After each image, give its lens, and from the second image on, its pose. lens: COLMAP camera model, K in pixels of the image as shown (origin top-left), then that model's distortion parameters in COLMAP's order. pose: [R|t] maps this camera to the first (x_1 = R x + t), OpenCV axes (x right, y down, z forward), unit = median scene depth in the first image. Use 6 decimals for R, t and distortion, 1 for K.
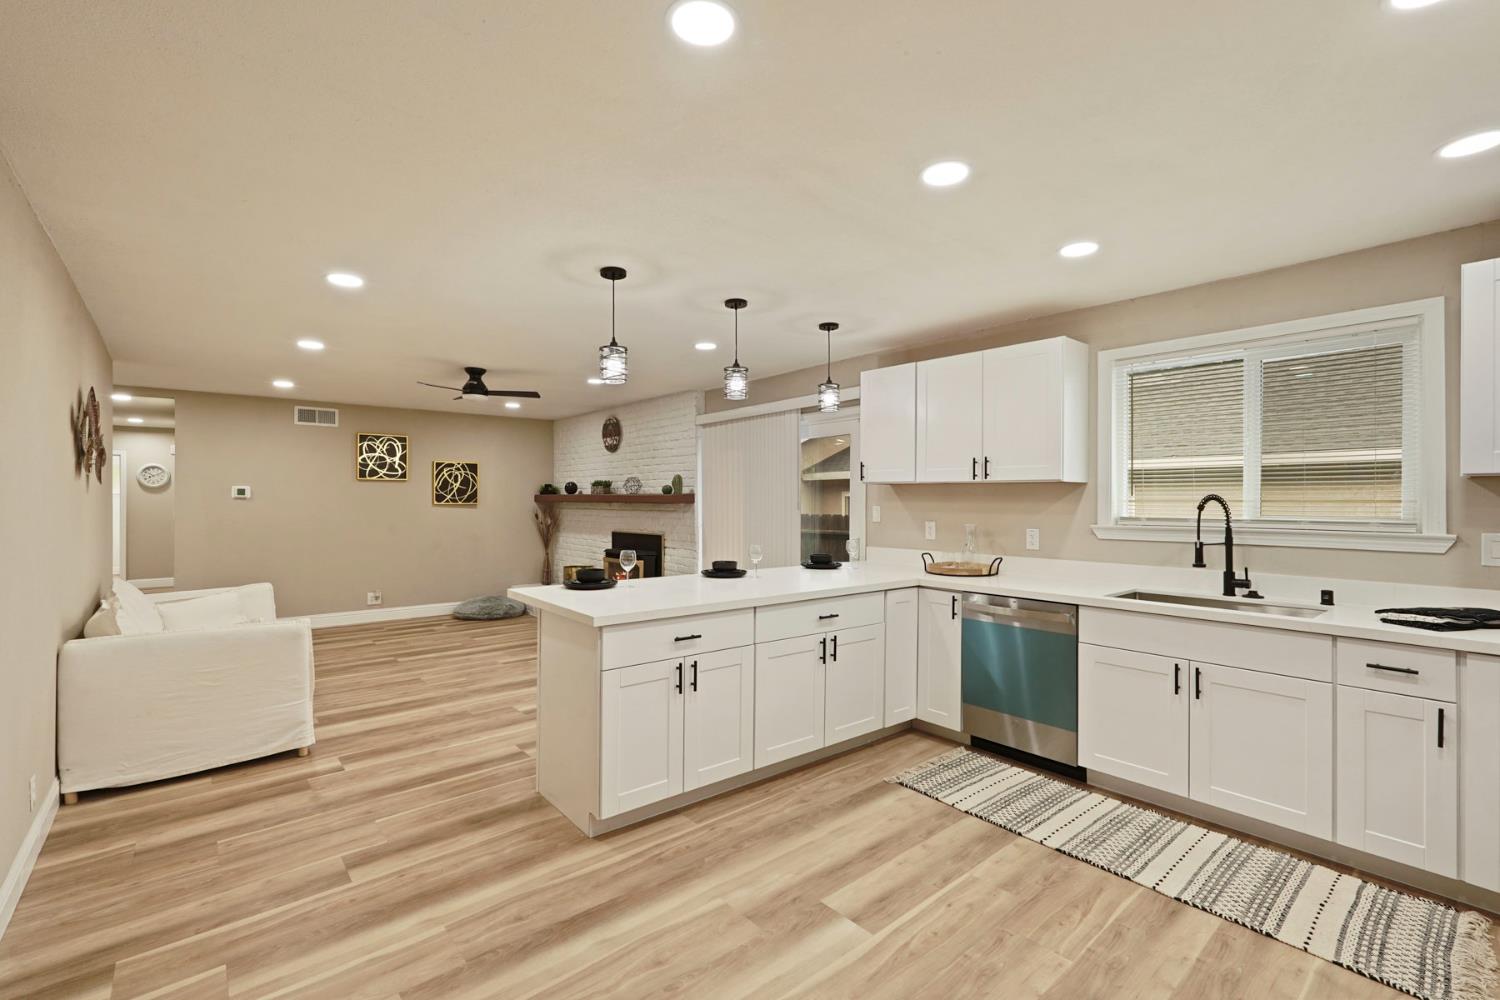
lens RADIAL K [[658.8, 0, 750.0], [0, 658.8, 500.0], [0, 0, 1]] dist [-0.011329, 0.005244]
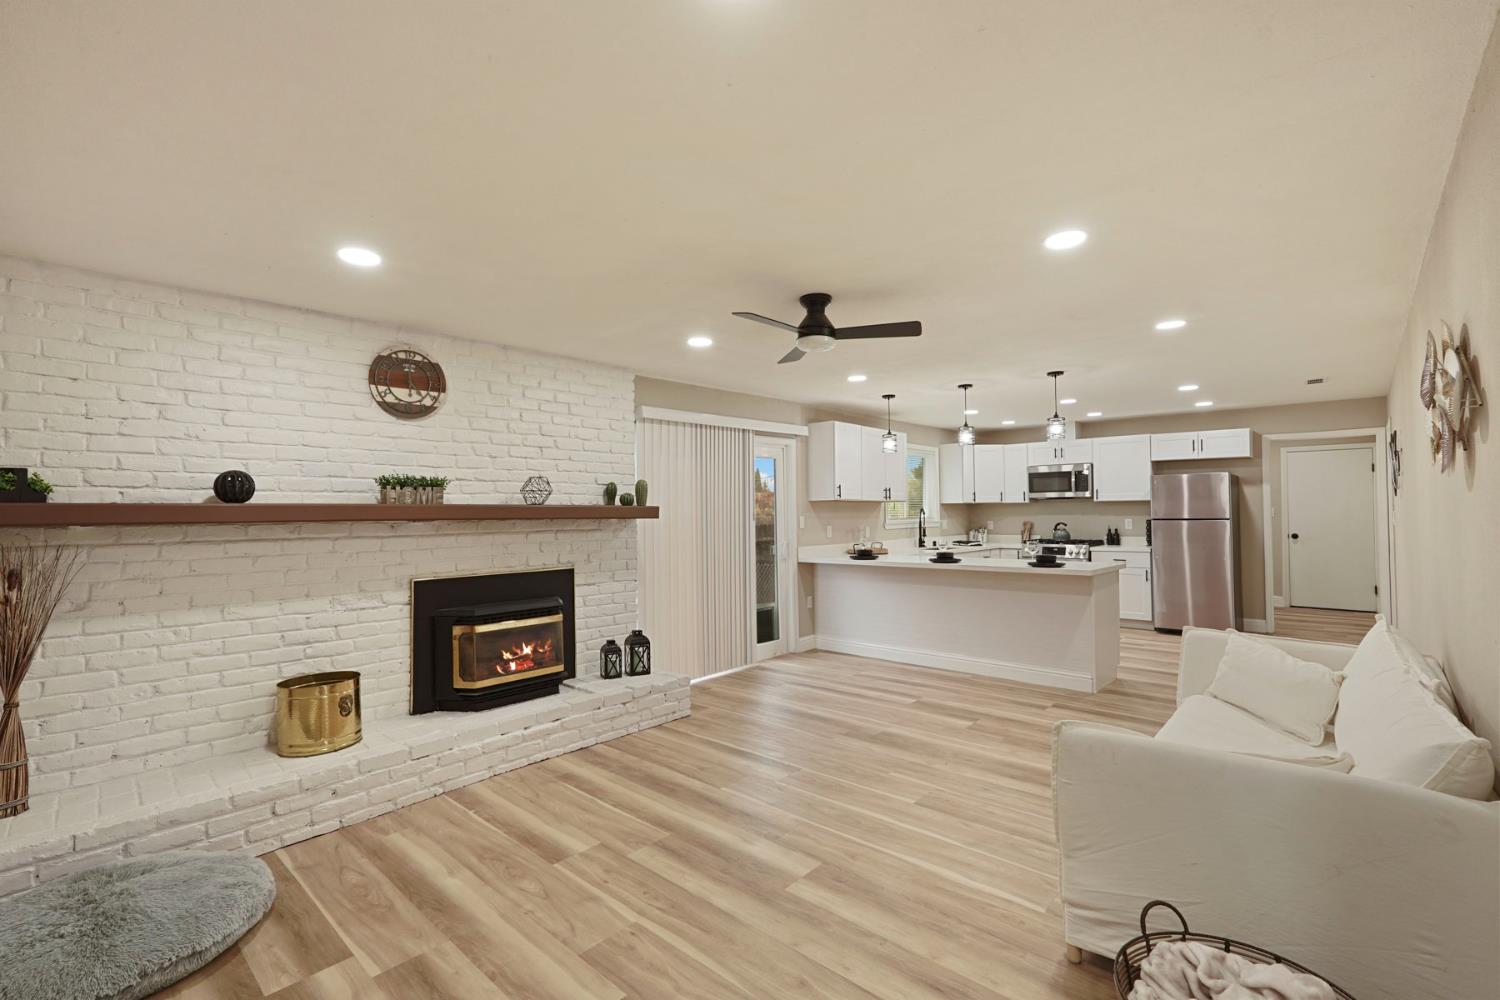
lens RADIAL K [[668.8, 0, 753.7], [0, 668.8, 506.8], [0, 0, 1]] dist [-0.028929, 0.025493]
pose [[-0.123585, 0.006988, 0.992309, -1.473859], [0.010233, 0.999931, -0.005767, -0.004030], [-0.992281, 0.009442, -0.123648, 1.628737]]
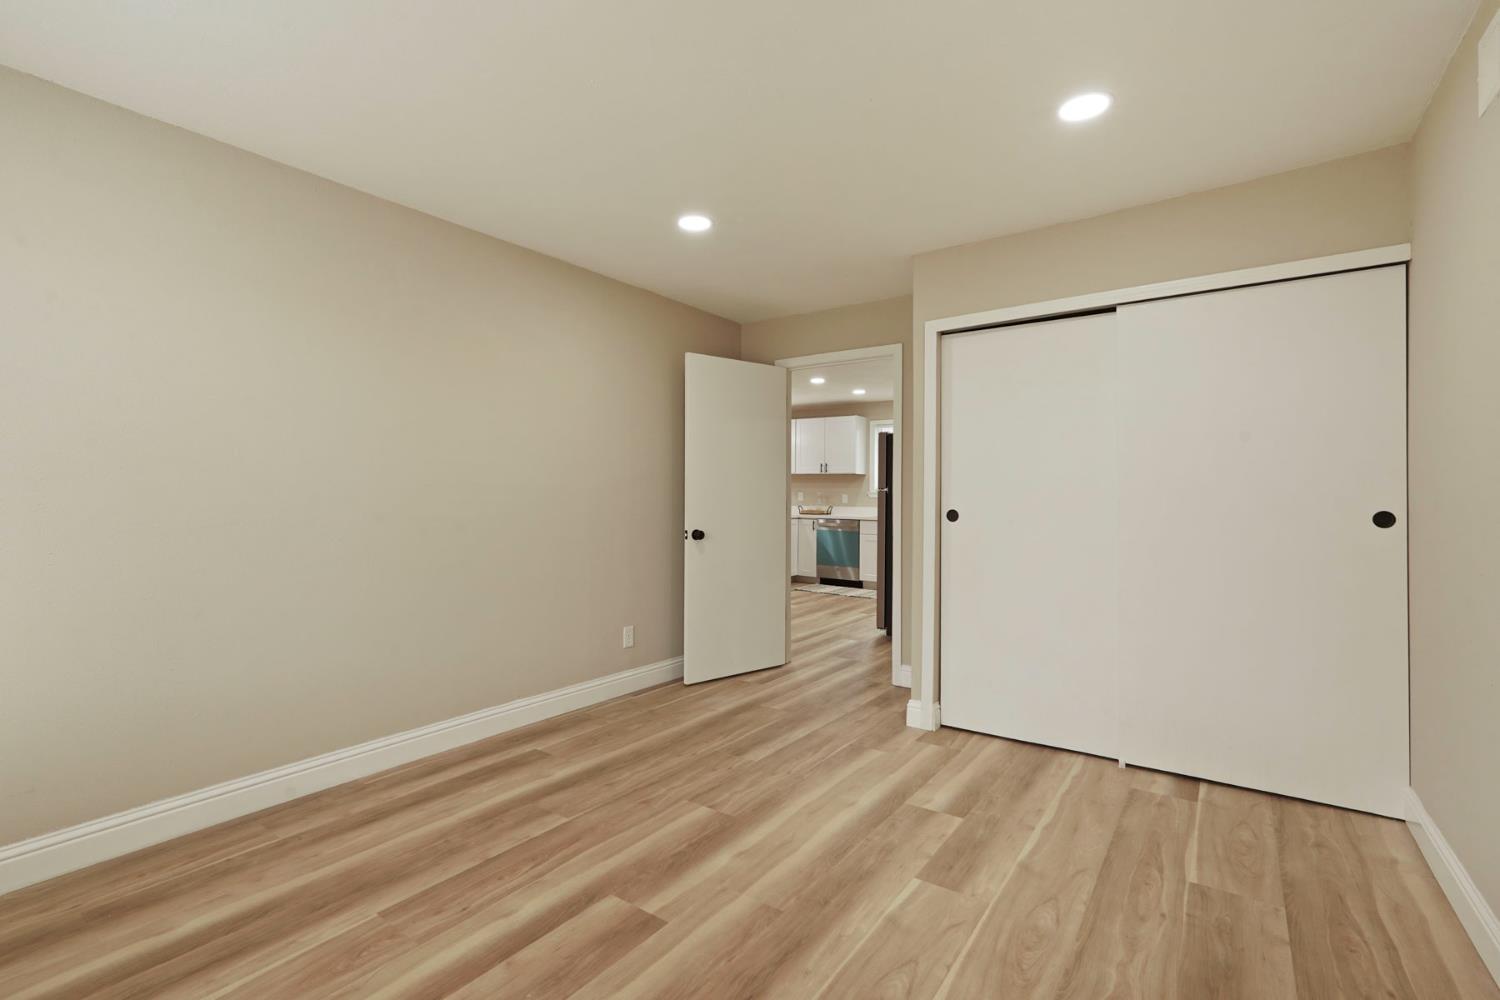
lens RADIAL K [[658.8, 0, 750.0], [0, 658.8, 500.0], [0, 0, 1]] dist [-0.011329, 0.005244]
pose [[0.972212, -0.001926, 0.234094, -0.465146], [0.001587, 0.999997, 0.001636, 0.063247], [-0.234096, -0.001219, 0.972213, -1.248158]]
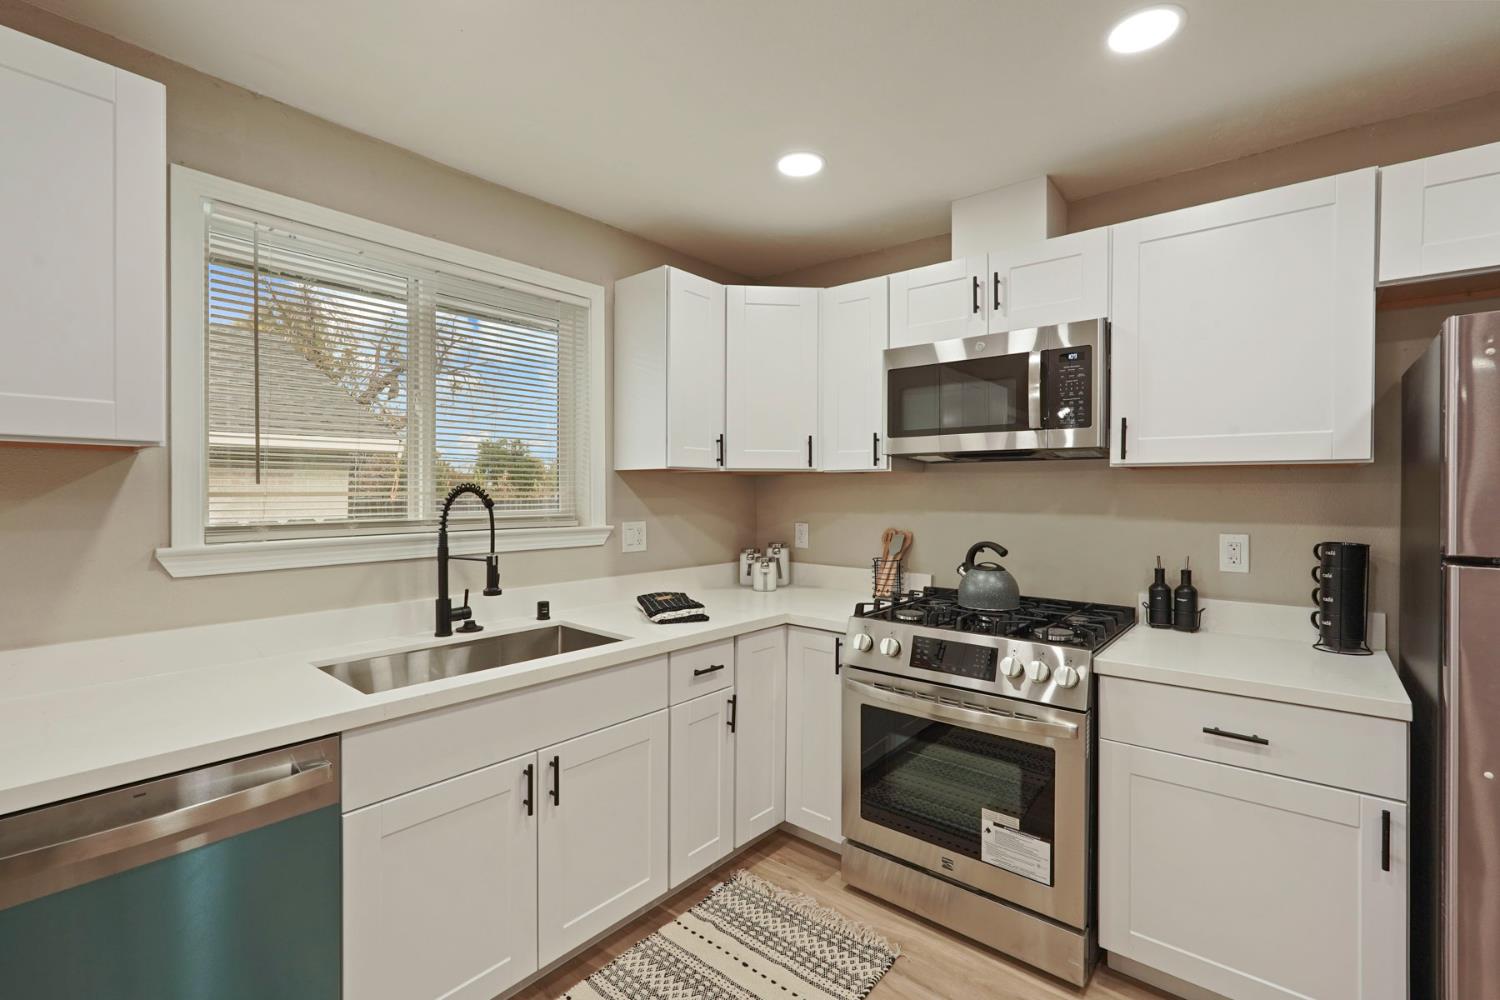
lens RADIAL K [[668.8, 0, 753.7], [0, 668.8, 506.8], [0, 0, 1]] dist [-0.028929, 0.025493]
pose [[-0.154983, -0.024460, 0.987614, 0.013755], [-0.002211, 0.999700, 0.024413, -0.001715], [-0.987915, 0.001600, -0.154991, 0.656293]]
